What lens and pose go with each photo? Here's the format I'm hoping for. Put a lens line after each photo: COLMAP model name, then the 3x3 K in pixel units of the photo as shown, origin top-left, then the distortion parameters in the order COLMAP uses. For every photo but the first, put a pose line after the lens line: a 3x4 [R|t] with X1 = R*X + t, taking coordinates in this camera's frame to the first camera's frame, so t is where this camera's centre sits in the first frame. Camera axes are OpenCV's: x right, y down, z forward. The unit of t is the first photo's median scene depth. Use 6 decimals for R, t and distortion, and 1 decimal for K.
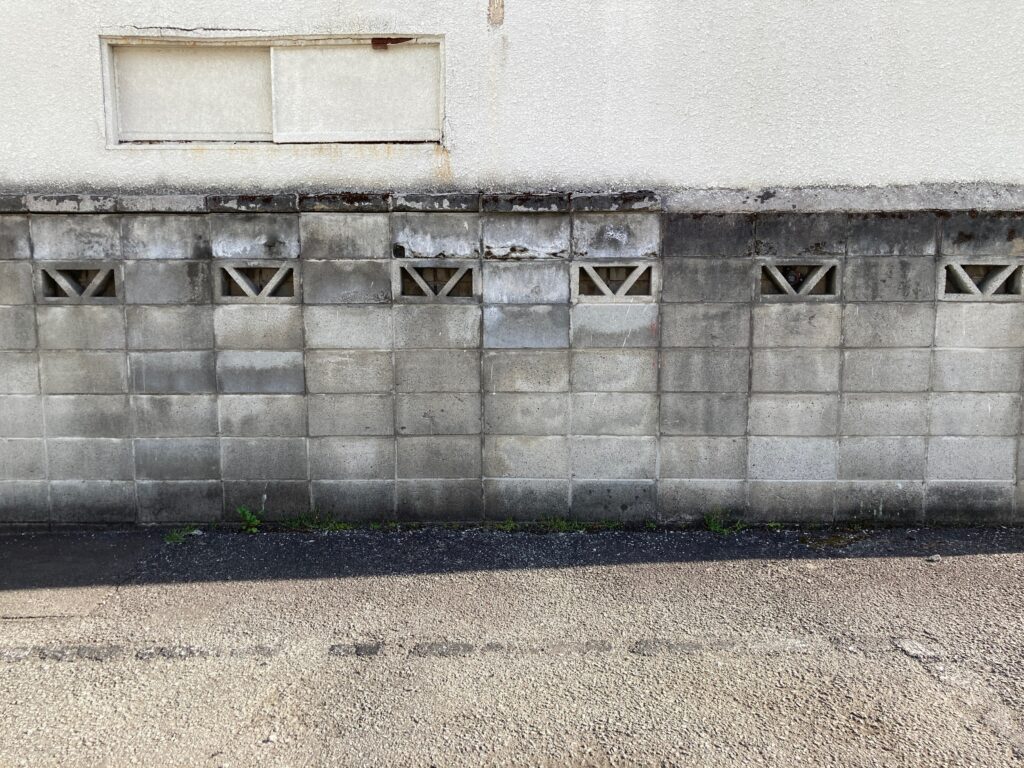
lens RADIAL K [[861.0, 0, 513.4], [0, 861.0, 377.0], [0, 0, 1]] dist [0.018656, 0.000014]
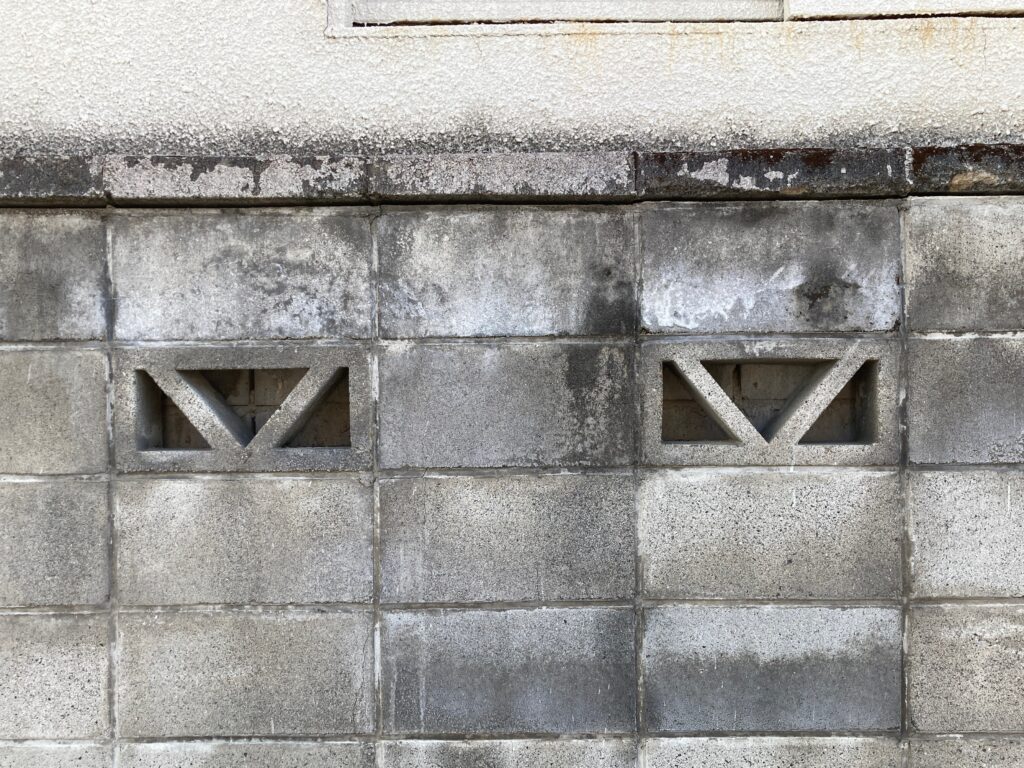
lens RADIAL K [[861.0, 0, 509.1], [0, 861.0, 389.2], [0, 0, 1]] dist [0.018656, 0.000014]
pose [[0.999943, -0.006258, 0.008691, -0.400896], [0.007138, 0.994423, -0.105222, -0.079738], [-0.007984, 0.105278, 0.994411, 0.662137]]
